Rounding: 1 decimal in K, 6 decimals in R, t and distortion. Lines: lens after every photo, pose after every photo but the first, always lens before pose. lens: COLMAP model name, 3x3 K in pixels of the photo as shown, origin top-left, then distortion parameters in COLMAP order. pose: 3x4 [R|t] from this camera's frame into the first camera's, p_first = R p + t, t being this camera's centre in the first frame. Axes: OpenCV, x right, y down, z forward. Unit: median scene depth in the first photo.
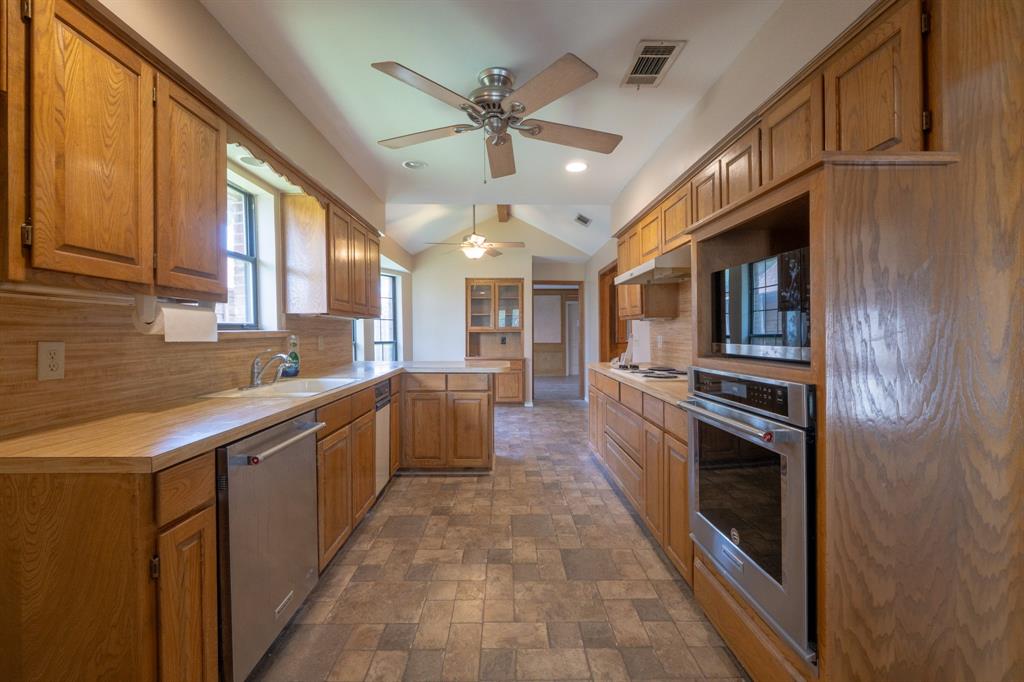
lens RADIAL K [[429.2, 0, 510.0], [0, 429.2, 336.8], [0, 0, 1]] dist [-0.005181, -0.000862]
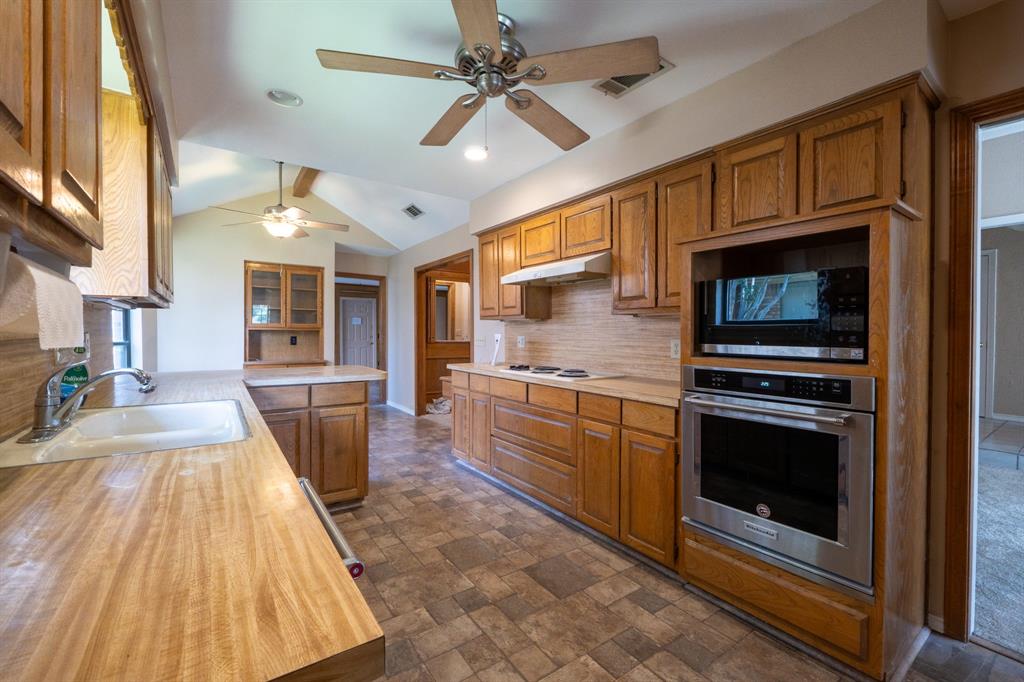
lens RADIAL K [[429.2, 0, 510.0], [0, 429.2, 336.8], [0, 0, 1]] dist [-0.005181, -0.000862]
pose [[0.826124, 0.003659, 0.563477, -0.412226], [-0.004642, 0.999989, 0.000312, -0.001829], [-0.563469, -0.002873, 0.826132, 0.252790]]
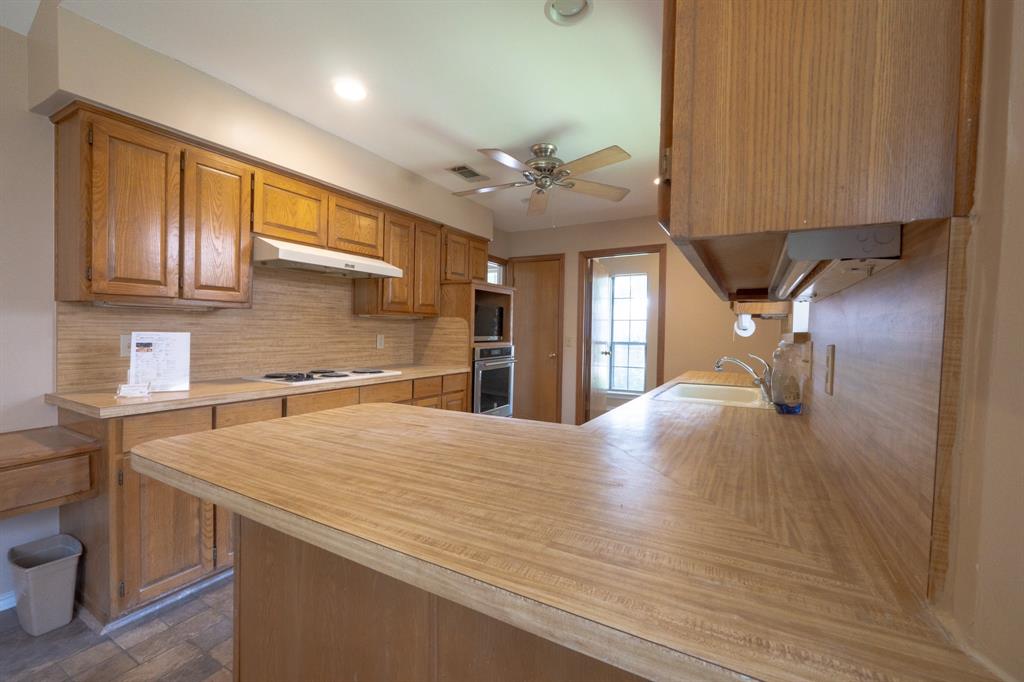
lens RADIAL K [[429.2, 0, 510.0], [0, 429.2, 336.8], [0, 0, 1]] dist [-0.005181, -0.000862]
pose [[-0.860794, -0.012487, 0.508801, -0.569241], [-0.002459, 0.999789, 0.020376, -0.020407], [-0.508948, 0.016288, -0.860643, 1.968306]]
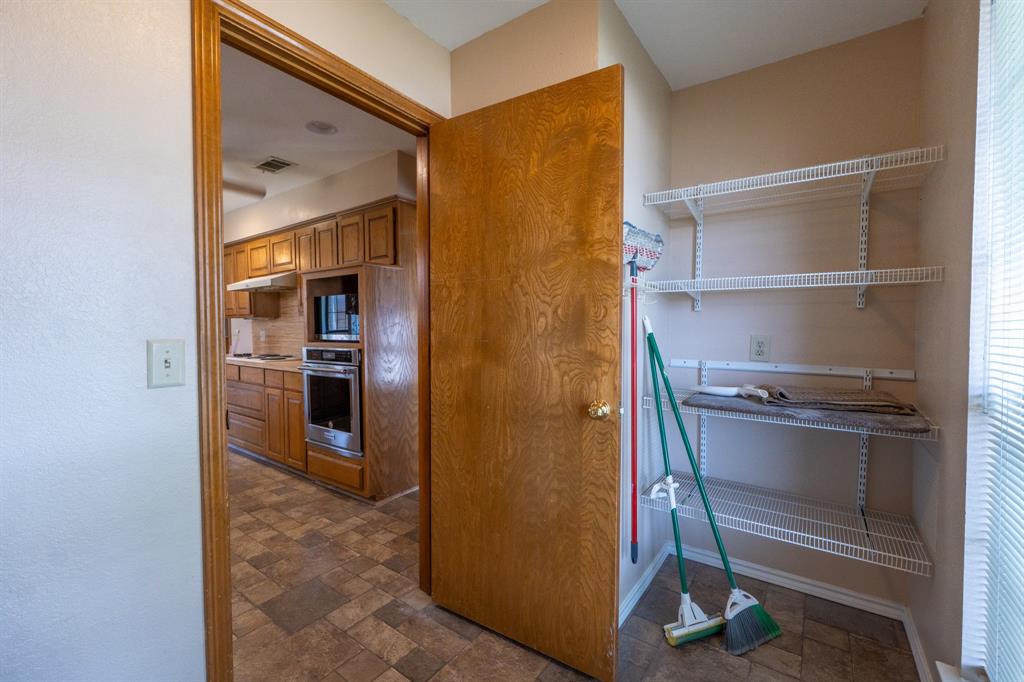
lens RADIAL K [[429.2, 0, 510.0], [0, 429.2, 336.8], [0, 0, 1]] dist [-0.005181, -0.000862]
pose [[0.599168, -0.018536, 0.800409, -0.374202], [0.010509, 0.999828, 0.015287, 0.003967], [-0.800554, -0.000748, 0.599260, -0.580847]]
